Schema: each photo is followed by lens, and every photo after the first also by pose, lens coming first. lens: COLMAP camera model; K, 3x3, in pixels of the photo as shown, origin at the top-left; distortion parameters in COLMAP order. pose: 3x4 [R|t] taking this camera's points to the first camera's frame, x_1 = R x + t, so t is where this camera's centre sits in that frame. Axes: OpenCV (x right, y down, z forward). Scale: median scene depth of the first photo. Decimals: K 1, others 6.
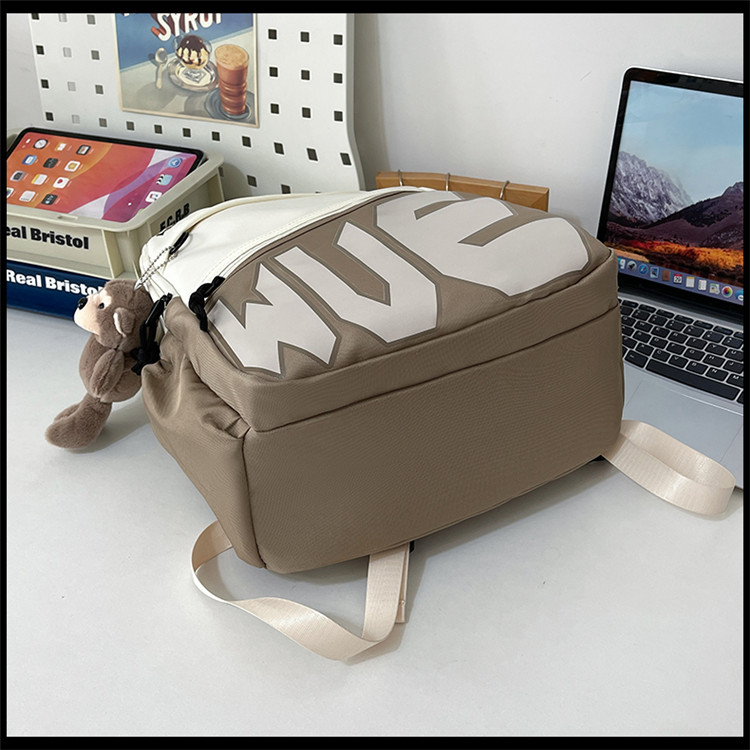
lens RADIAL K [[893.4, 0, 373.8], [0, 893.4, 380.0], [0, 0, 1]] dist [0.016111, -0.046930]
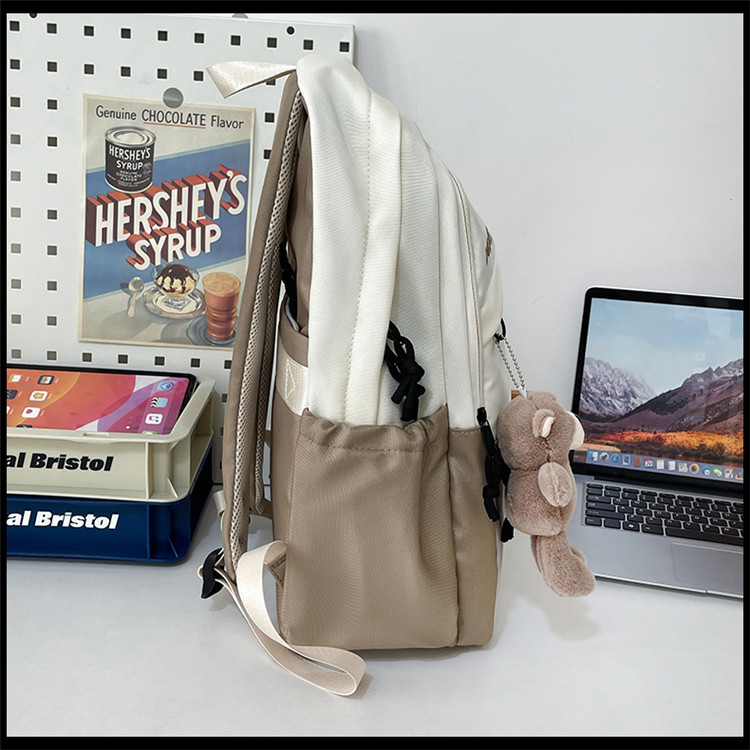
lens RADIAL K [[900.9, 0, 373.9], [0, 900.9, 397.1], [0, 0, 1]] dist [0.108405, -0.379072]
pose [[0.922900, -0.033387, 0.383590, -0.409697], [0.152904, 0.946093, -0.285532, 0.080576], [-0.353379, 0.322170, 0.878254, 0.086806]]
